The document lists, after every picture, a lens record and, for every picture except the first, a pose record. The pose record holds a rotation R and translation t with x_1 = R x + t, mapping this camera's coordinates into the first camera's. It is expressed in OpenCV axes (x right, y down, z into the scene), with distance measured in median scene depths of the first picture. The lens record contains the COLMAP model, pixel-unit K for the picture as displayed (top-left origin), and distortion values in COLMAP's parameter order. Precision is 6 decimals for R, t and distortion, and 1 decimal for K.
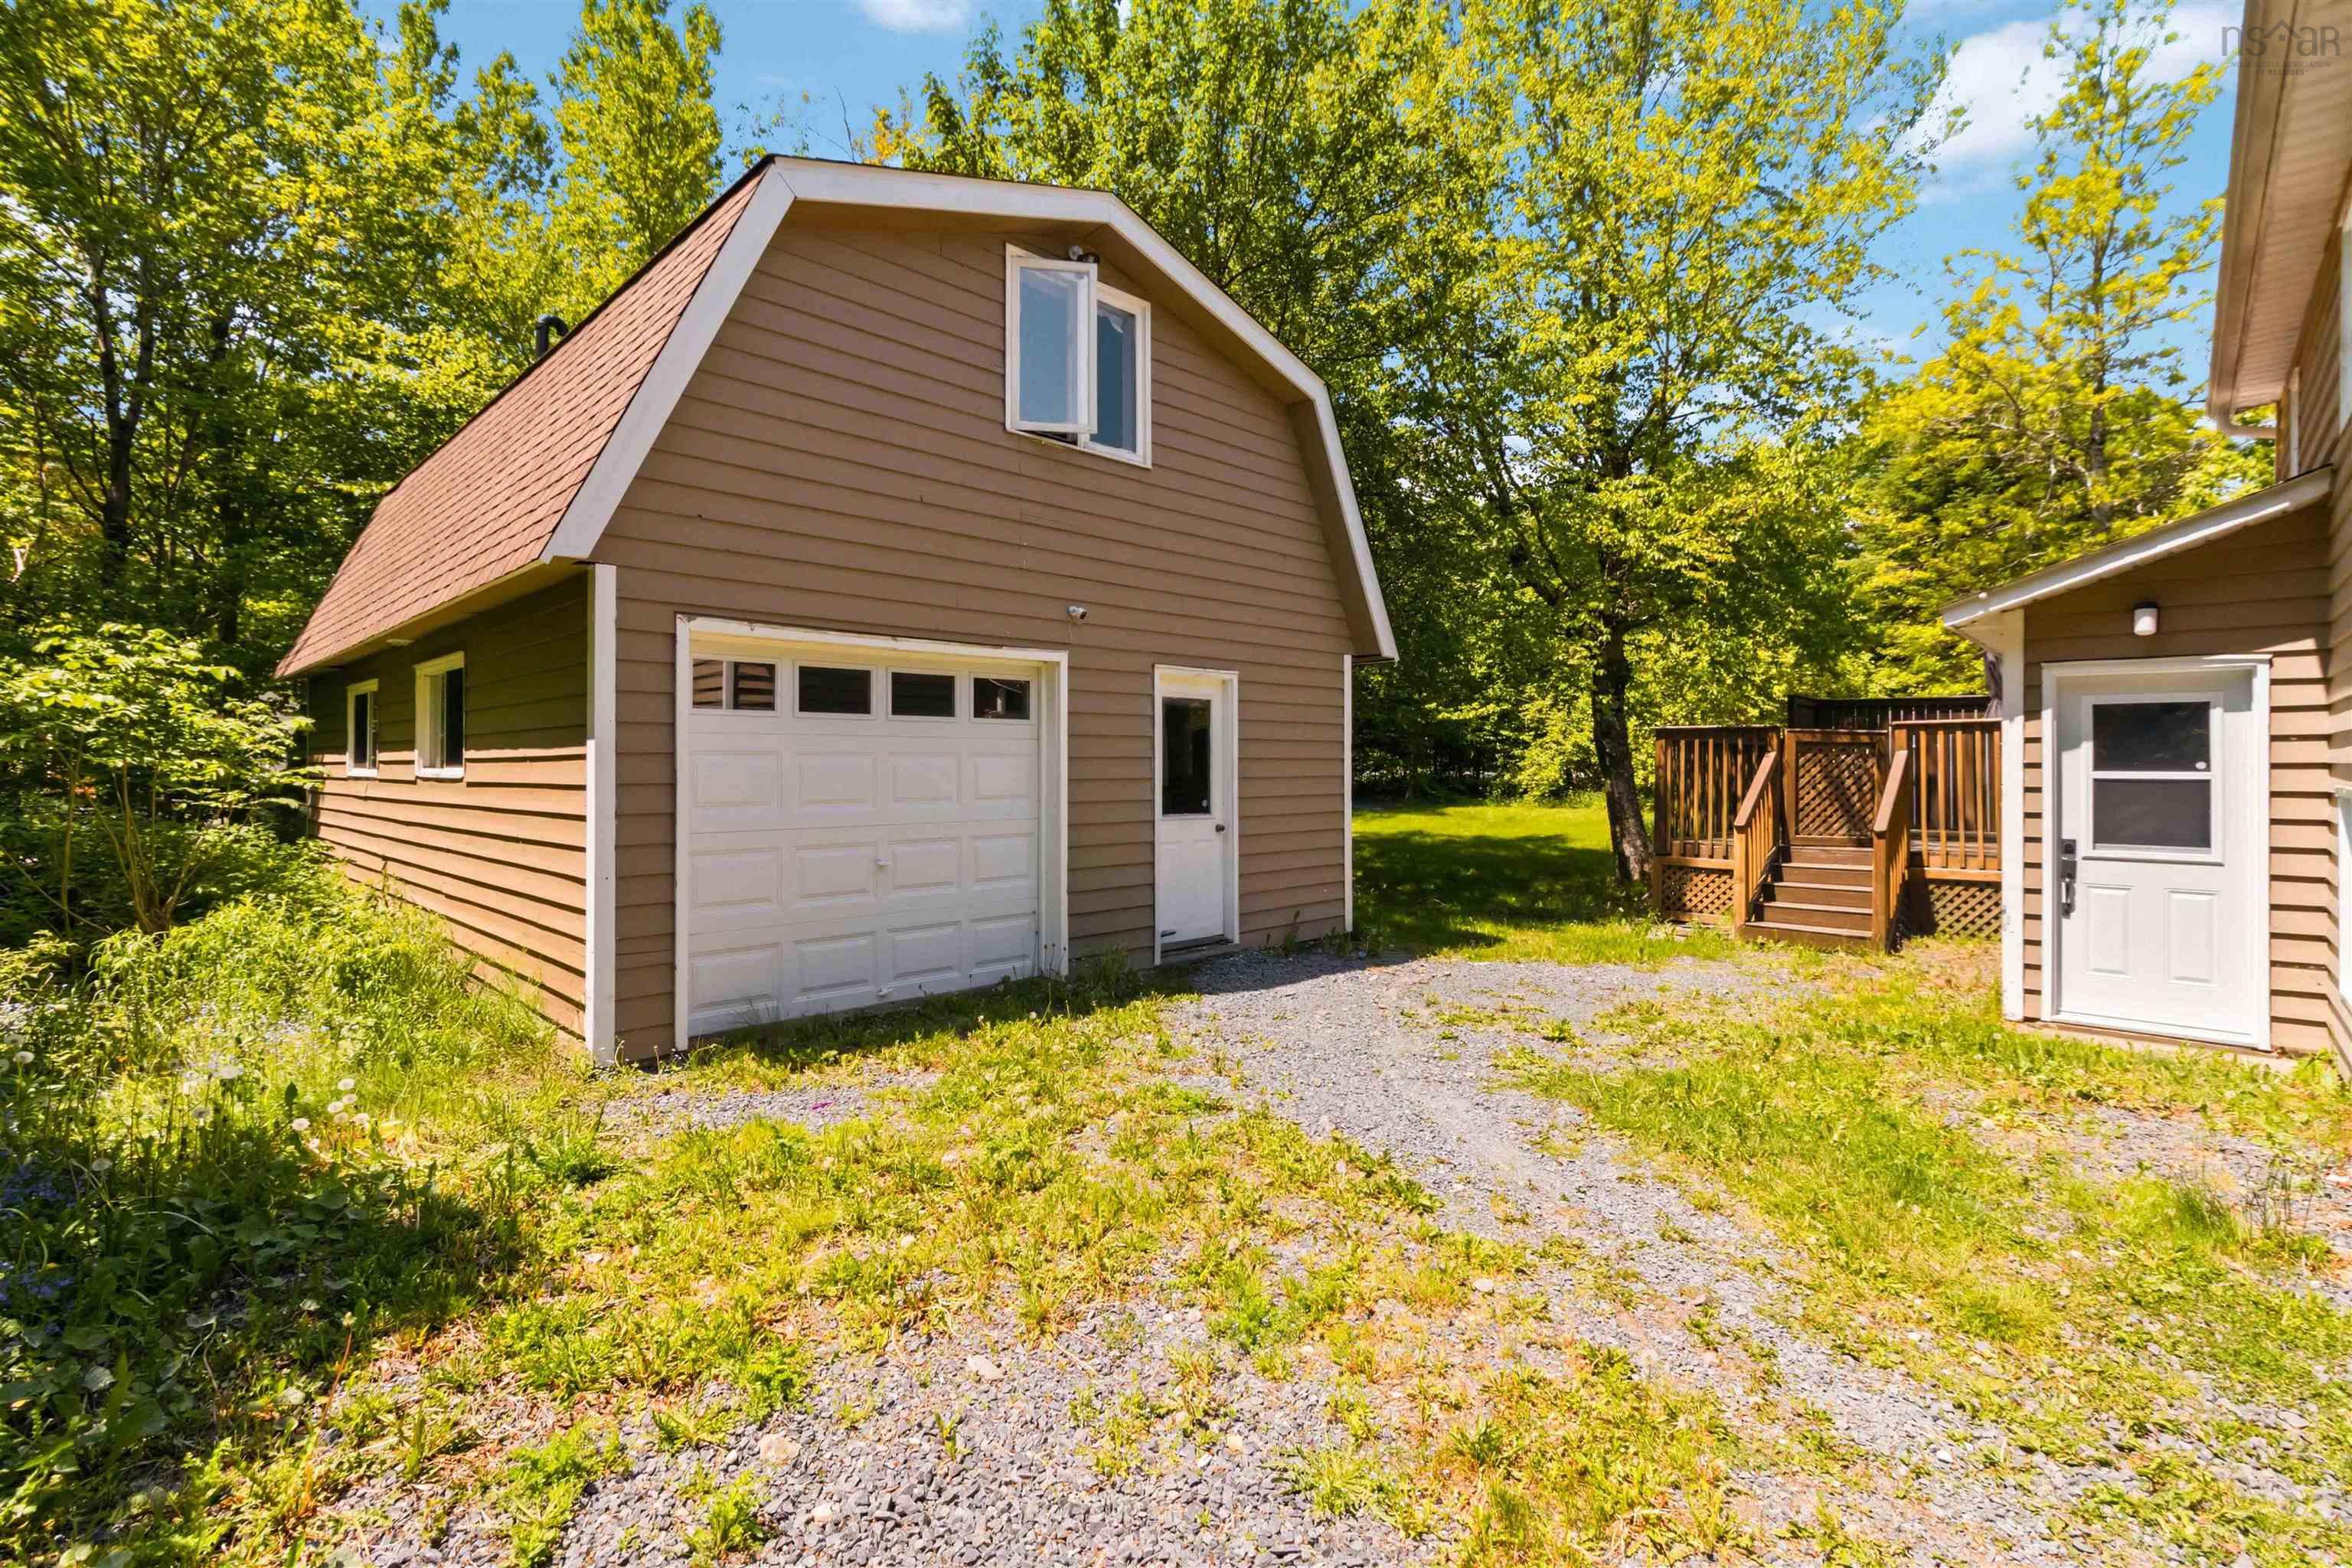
lens RADIAL K [[1056.5, 0, 1182.5], [0, 1056.5, 773.4], [0, 0, 1]] dist [0.000108, -0.000007]
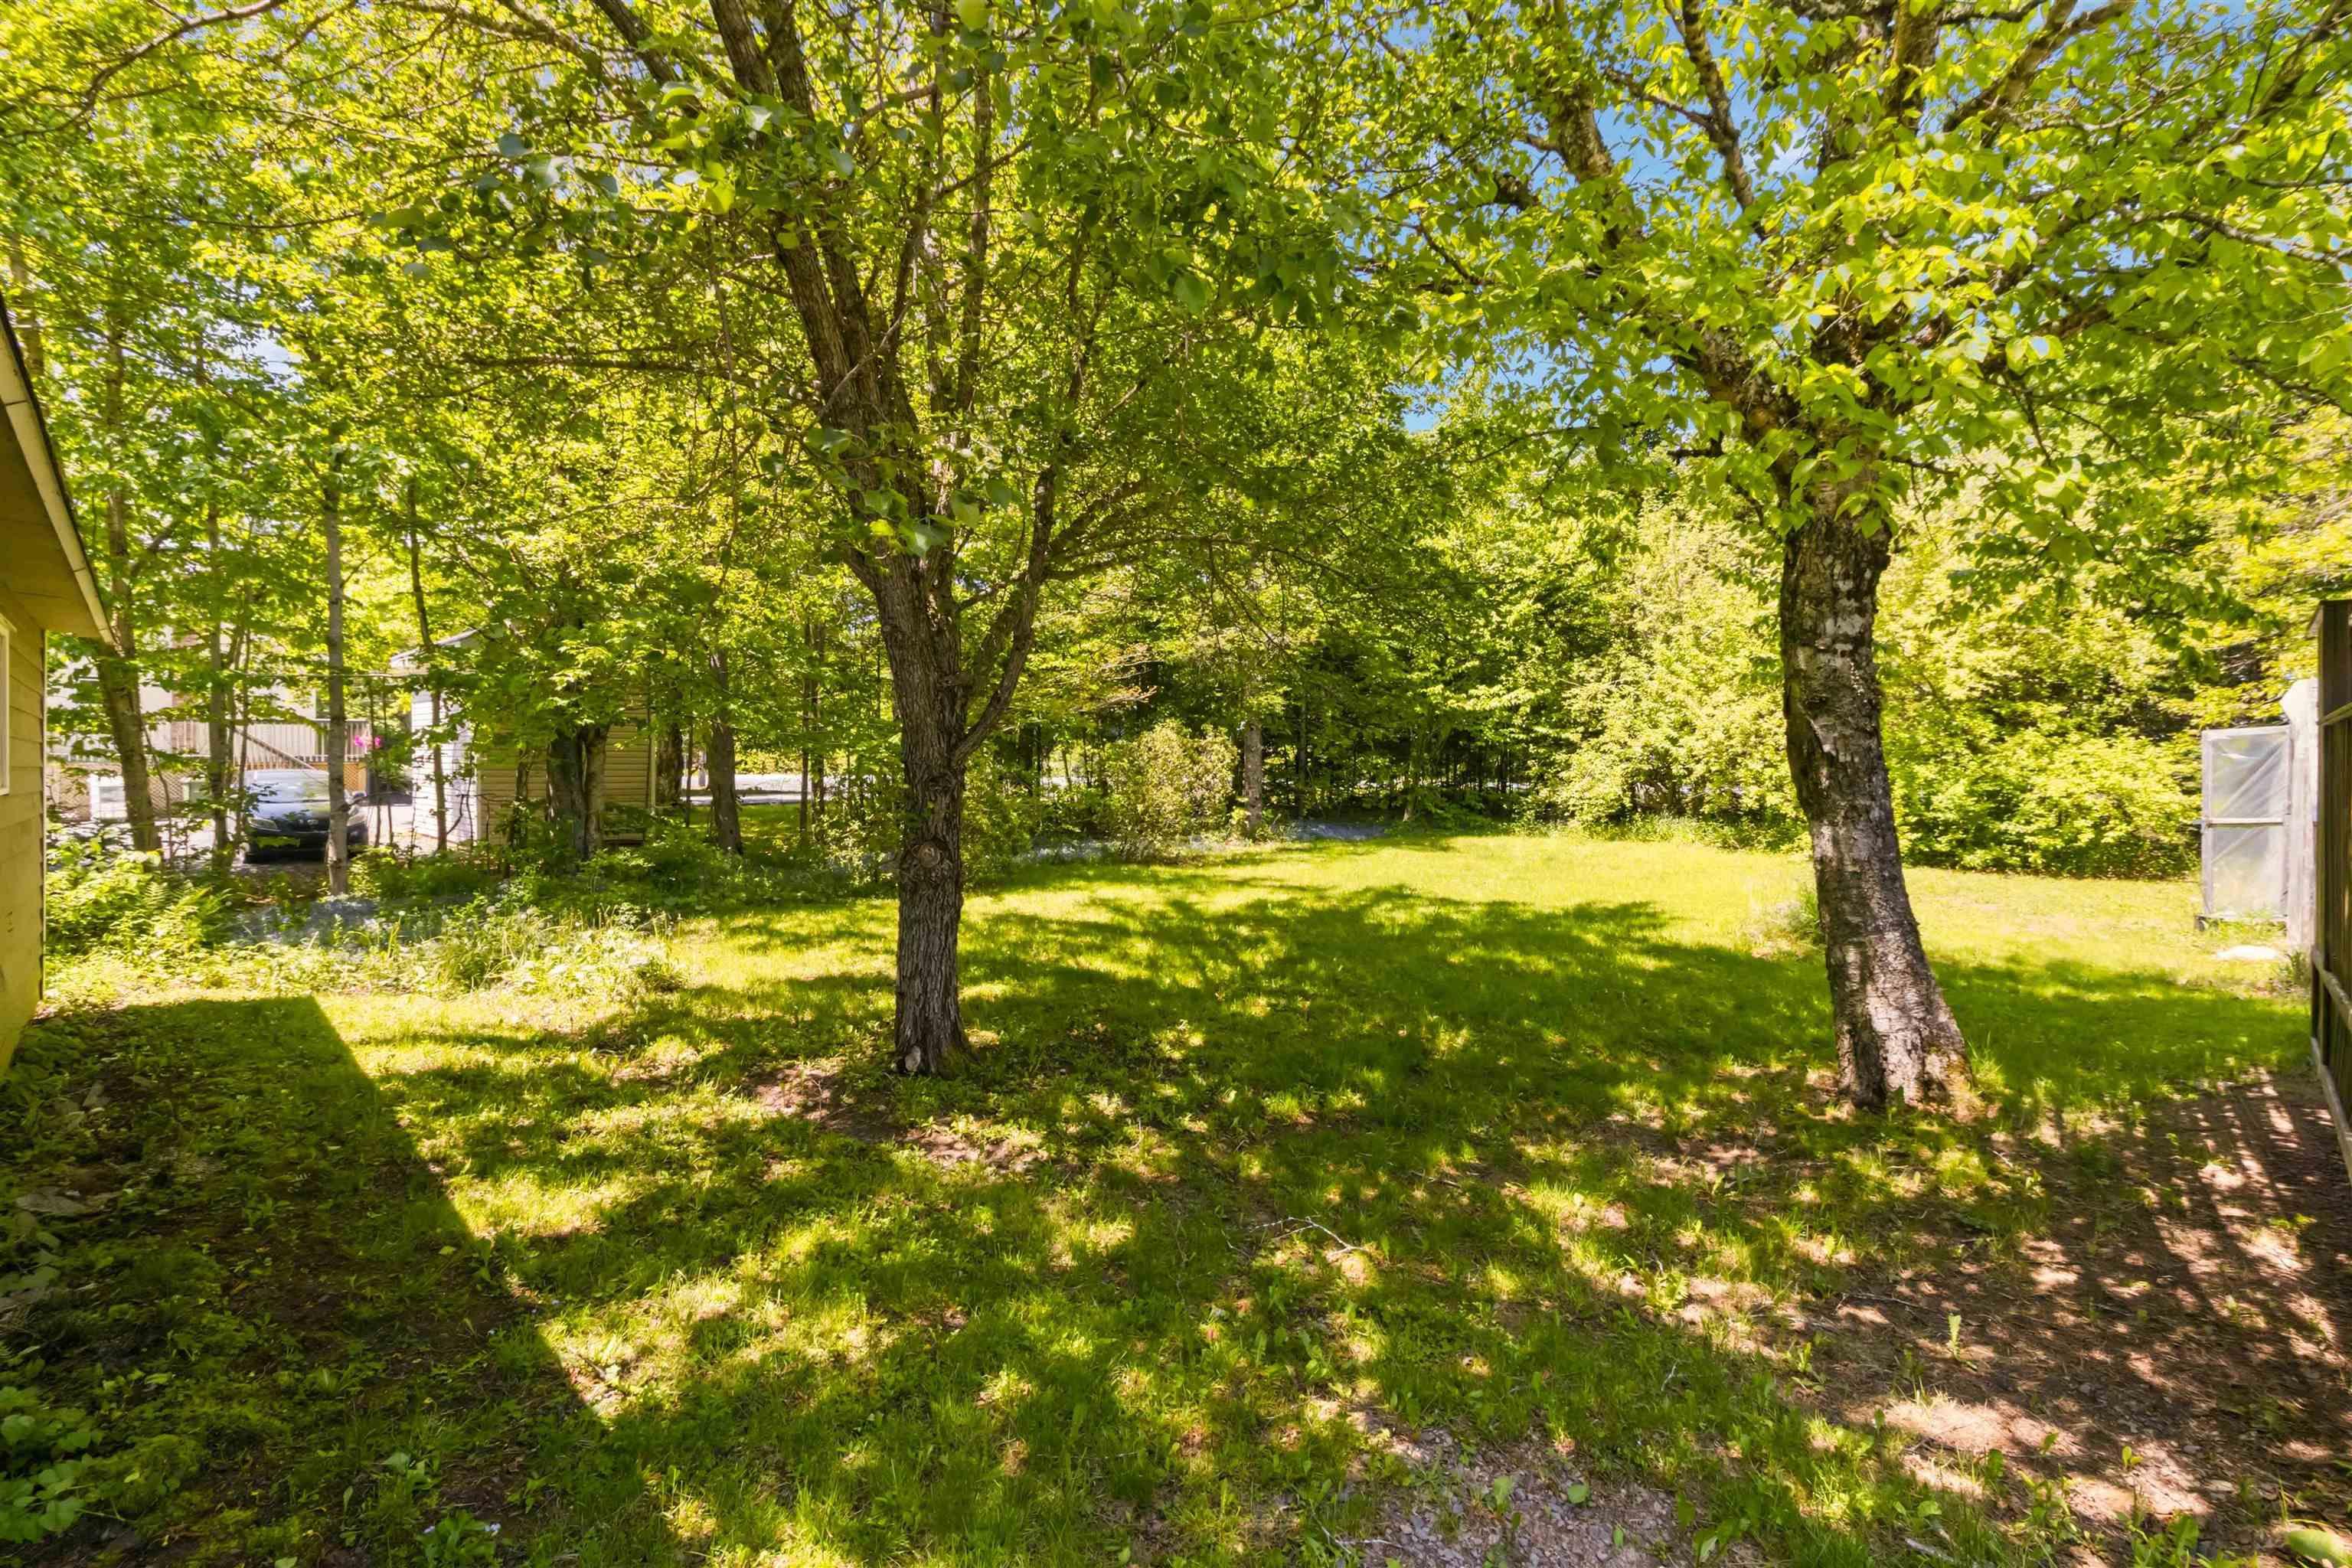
lens RADIAL K [[1056.5, 0, 1168.2], [0, 1056.5, 780.5], [0, 0, 1]] dist [0.000108, -0.000007]
pose [[0.999158, 0.008238, -0.040194, 0.089784], [-0.008154, 0.999964, 0.002250, -0.004619], [0.040211, -0.001920, 0.999189, 0.301549]]
